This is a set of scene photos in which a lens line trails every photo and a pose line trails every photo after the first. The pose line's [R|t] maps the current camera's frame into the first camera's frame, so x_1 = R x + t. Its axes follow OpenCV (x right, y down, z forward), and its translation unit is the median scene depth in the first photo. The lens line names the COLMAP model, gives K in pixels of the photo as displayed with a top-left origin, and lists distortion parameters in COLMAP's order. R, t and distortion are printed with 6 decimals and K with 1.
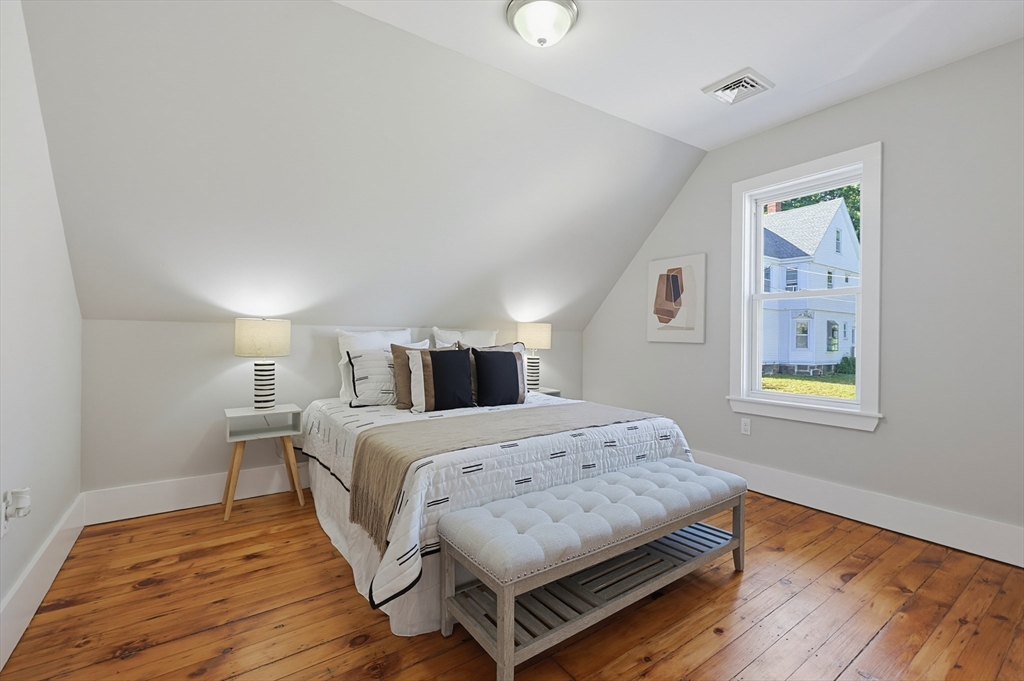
lens RADIAL K [[446.9, 0, 513.1], [0, 446.9, 338.2], [0, 0, 1]] dist [-0.000656, -0.000109]
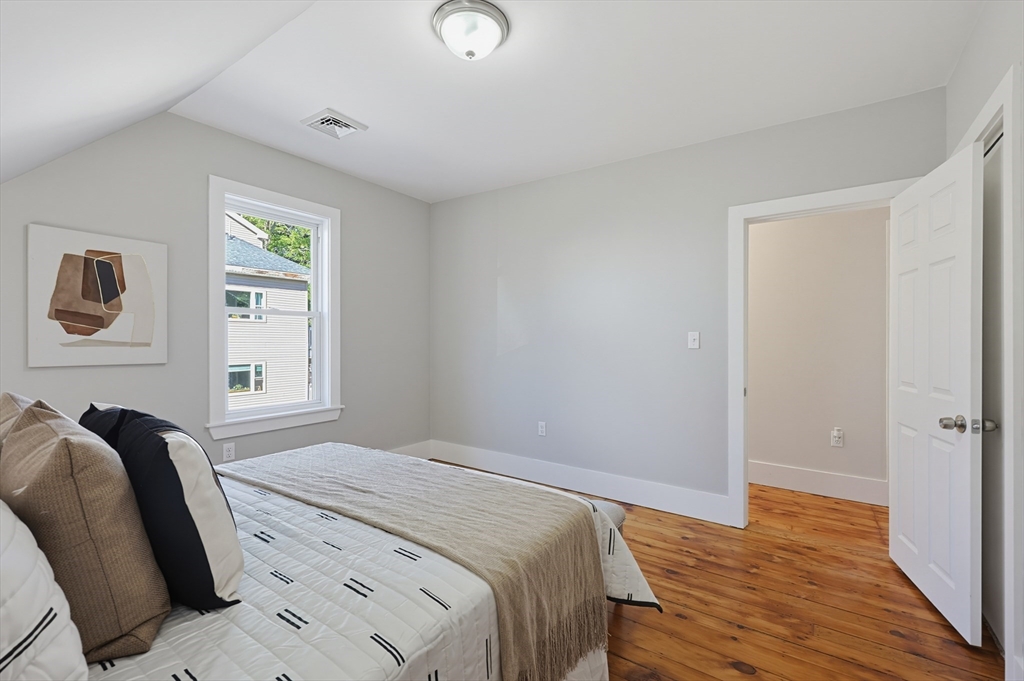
lens RADIAL K [[446.9, 0, 513.1], [0, 446.9, 338.2], [0, 0, 1]] dist [-0.000656, -0.000109]
pose [[-0.351525, -0.022373, 0.935911, -0.543878], [-0.016289, 0.999709, 0.017780, -0.061032], [-0.936037, -0.008995, -0.351788, 0.796592]]
